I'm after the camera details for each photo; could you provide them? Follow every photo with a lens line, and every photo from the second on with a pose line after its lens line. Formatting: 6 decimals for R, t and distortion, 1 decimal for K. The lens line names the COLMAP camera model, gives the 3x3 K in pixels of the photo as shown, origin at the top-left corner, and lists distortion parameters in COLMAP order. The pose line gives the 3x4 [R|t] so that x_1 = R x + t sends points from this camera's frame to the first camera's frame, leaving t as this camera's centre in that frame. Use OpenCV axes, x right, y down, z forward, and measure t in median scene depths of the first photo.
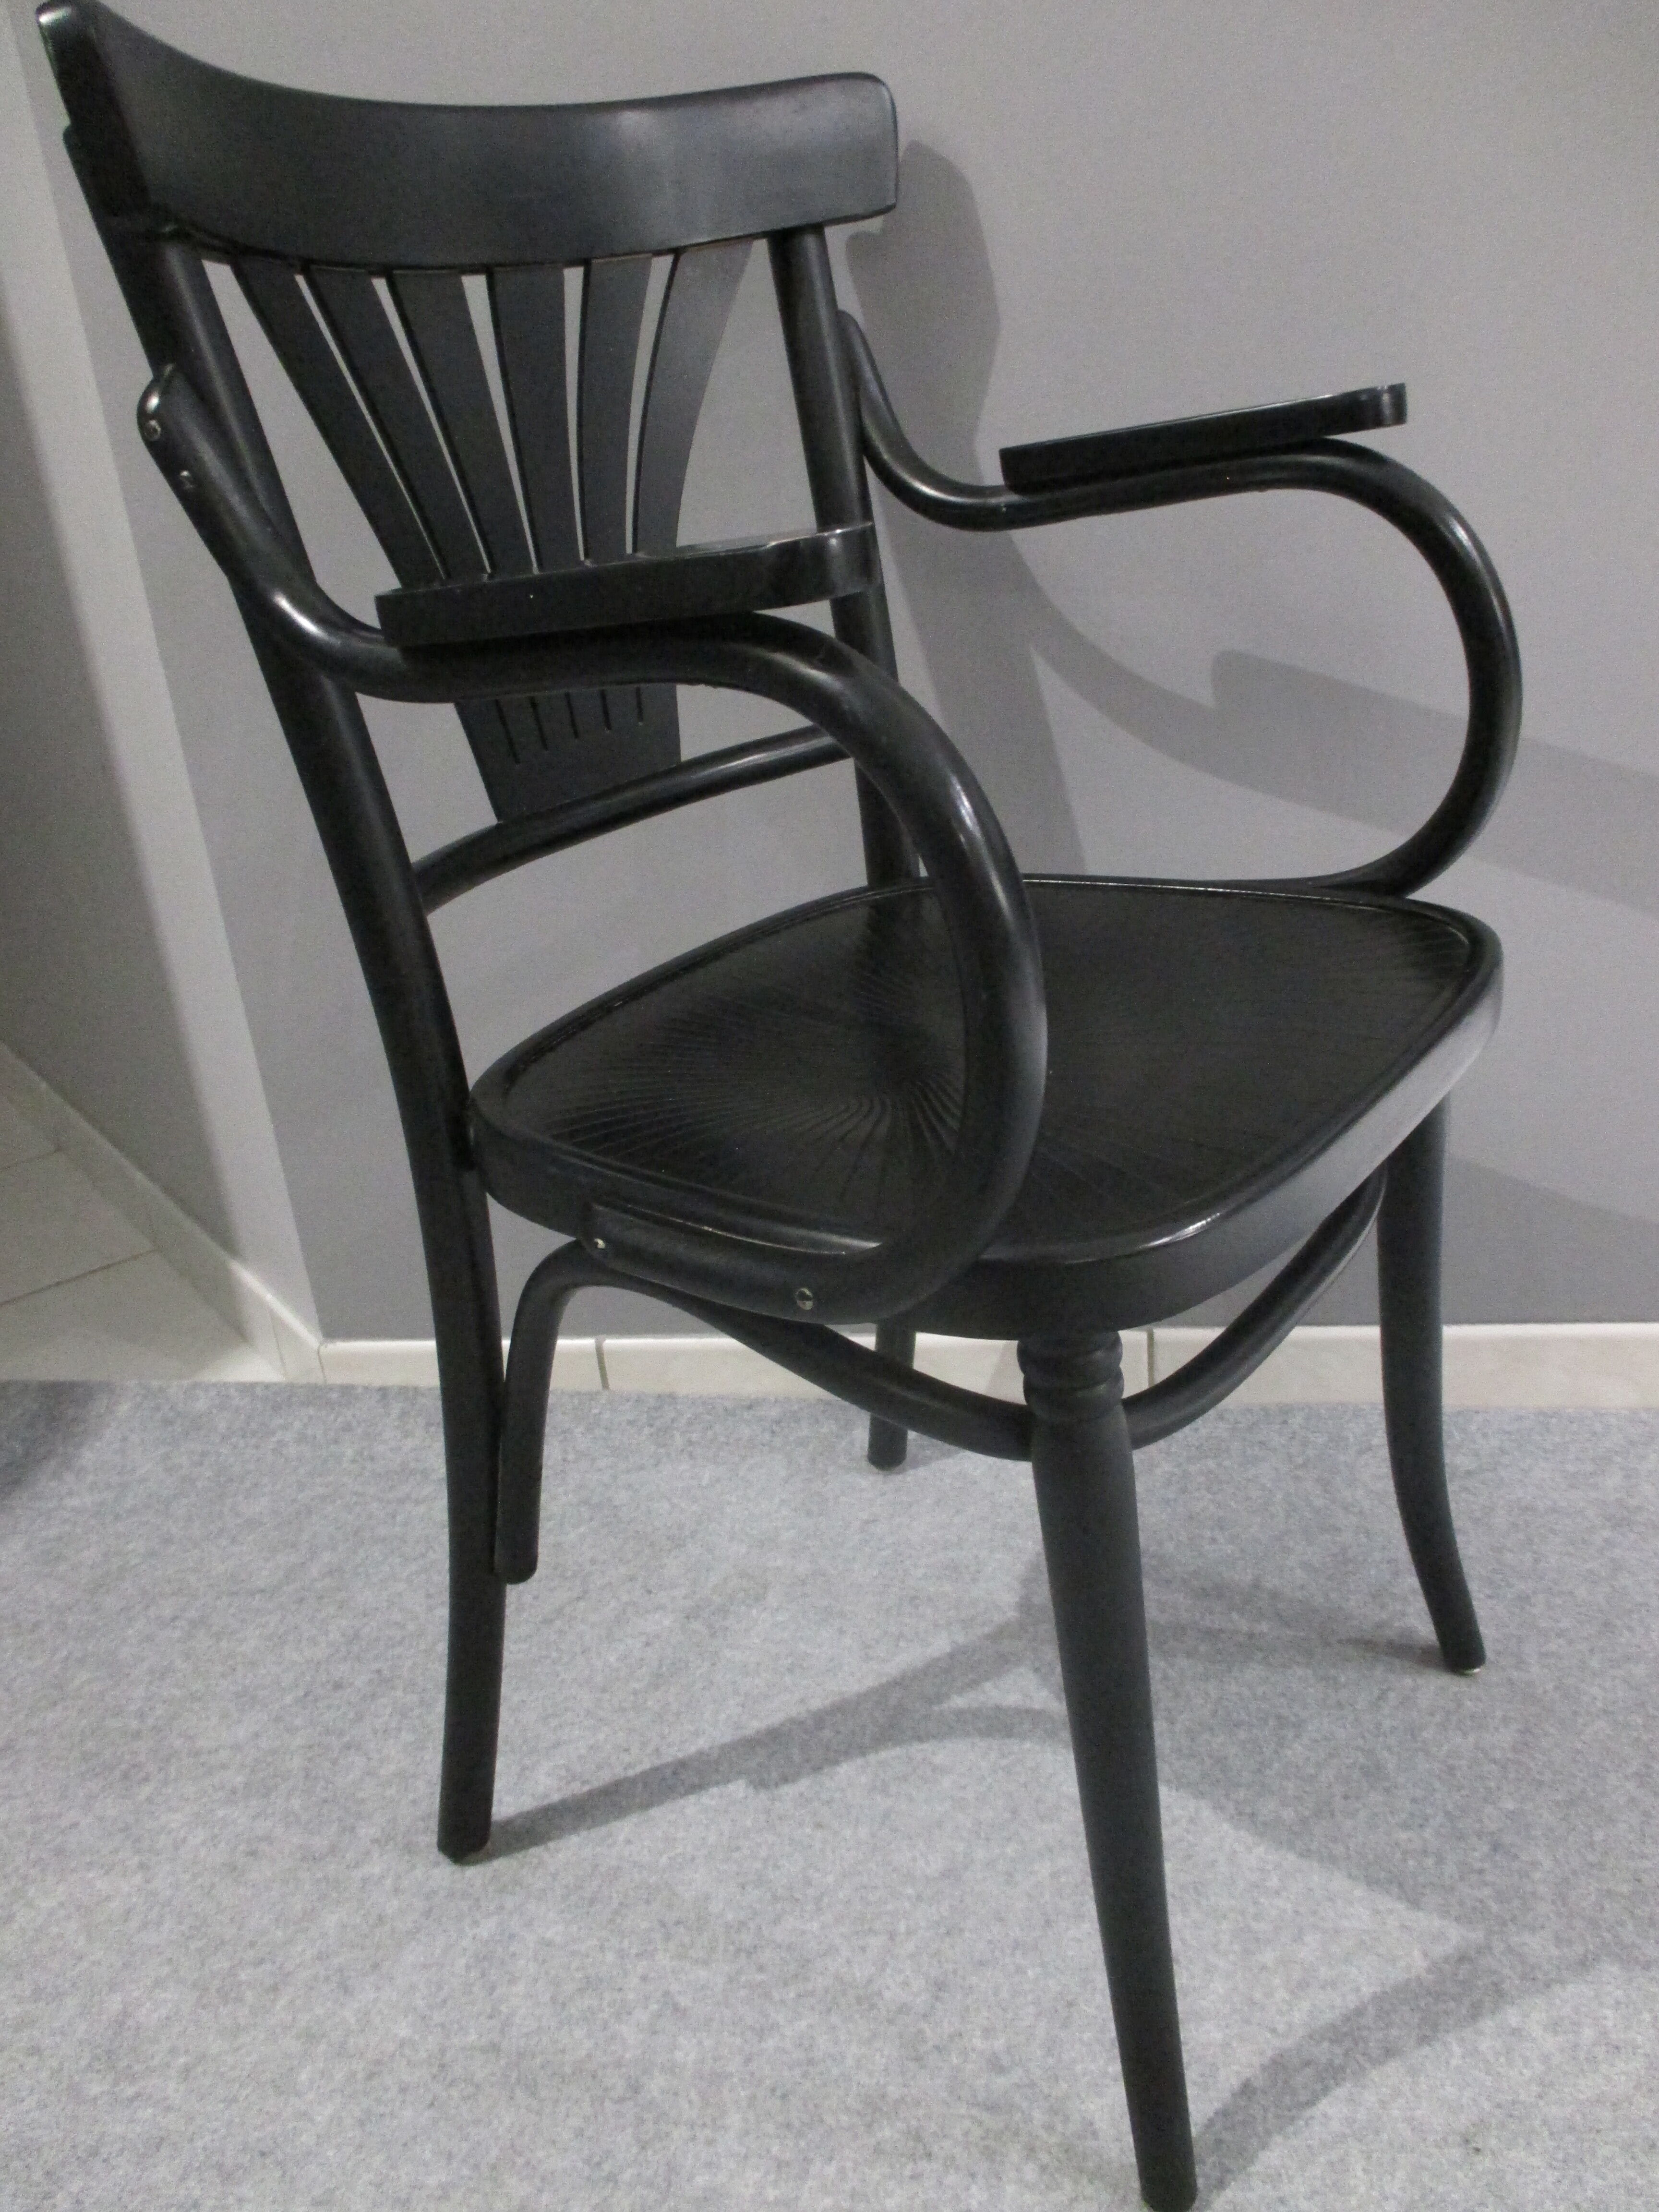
lens RADIAL K [[1921.1, 0, 829.5], [0, 1921.1, 1106.0], [0, 0, 1]] dist [-0.015046, -0.026264]
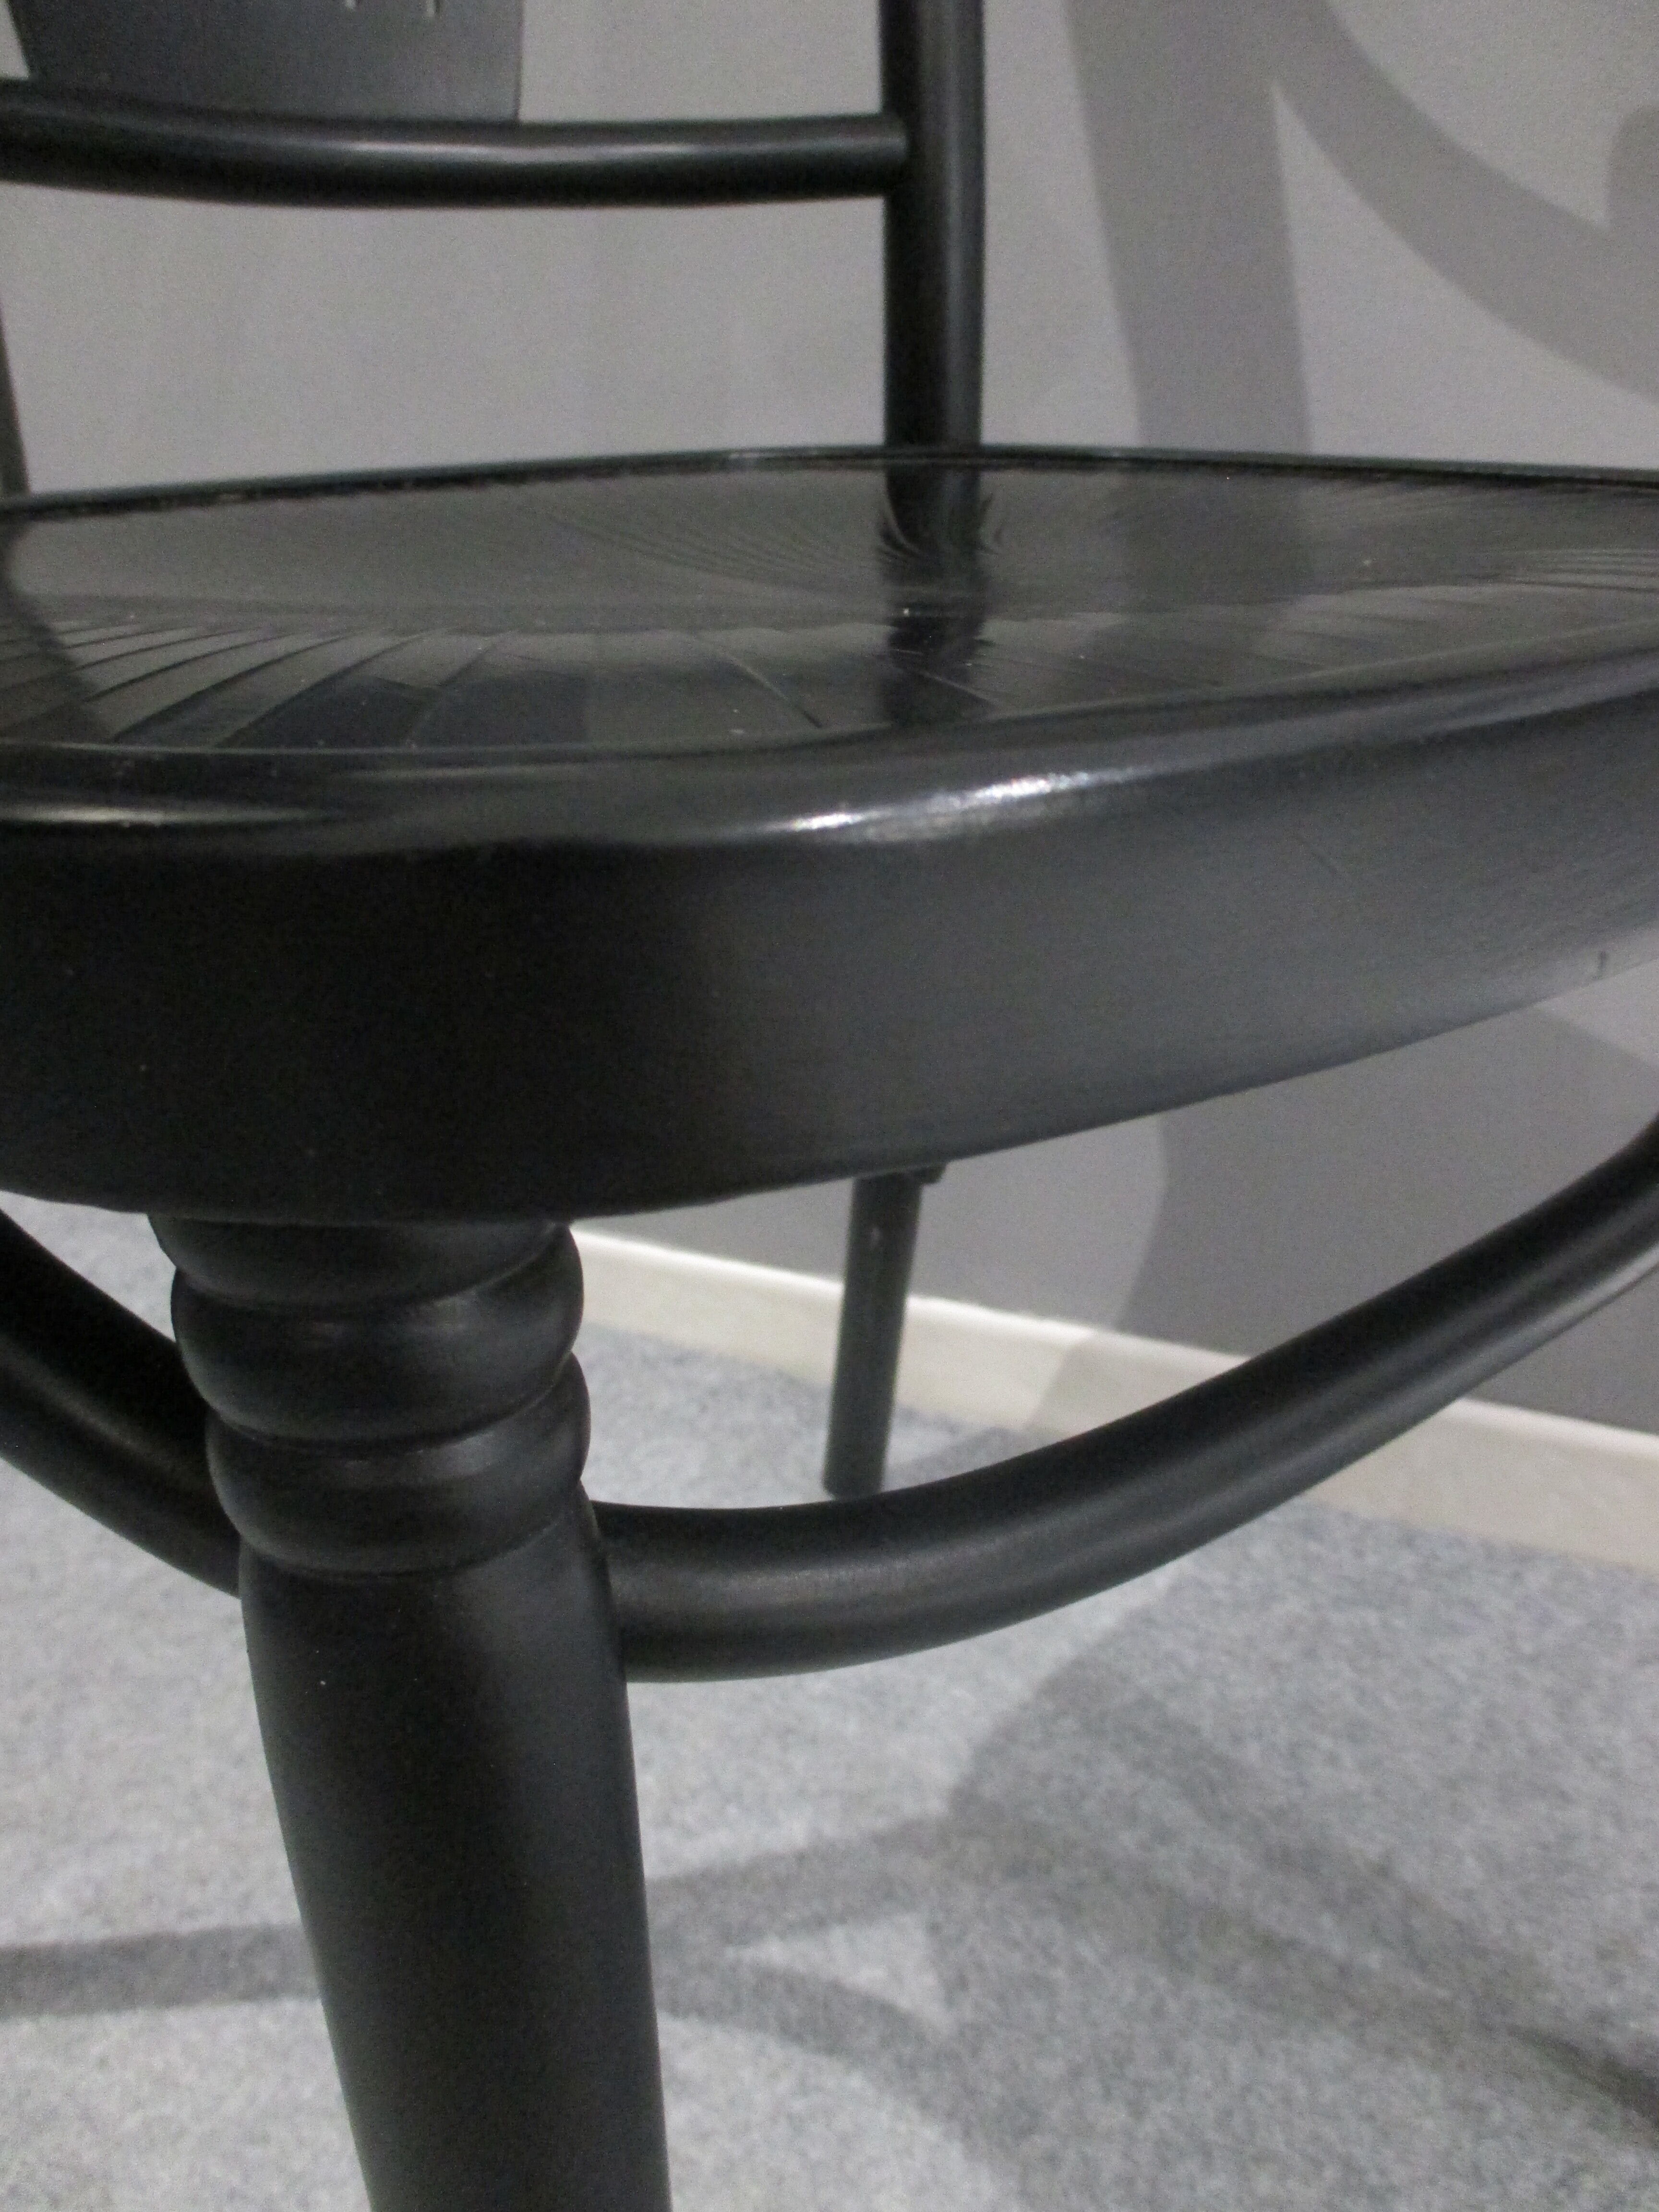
lens RADIAL K [[1921.1, 0, 829.5], [0, 1921.1, 1106.0], [0, 0, 1]] dist [-0.015046, -0.026264]
pose [[0.965486, 0.183475, -0.184861, 0.134870], [-0.180754, 0.983020, 0.031614, 0.051434], [0.187523, 0.002891, 0.982256, 0.451377]]
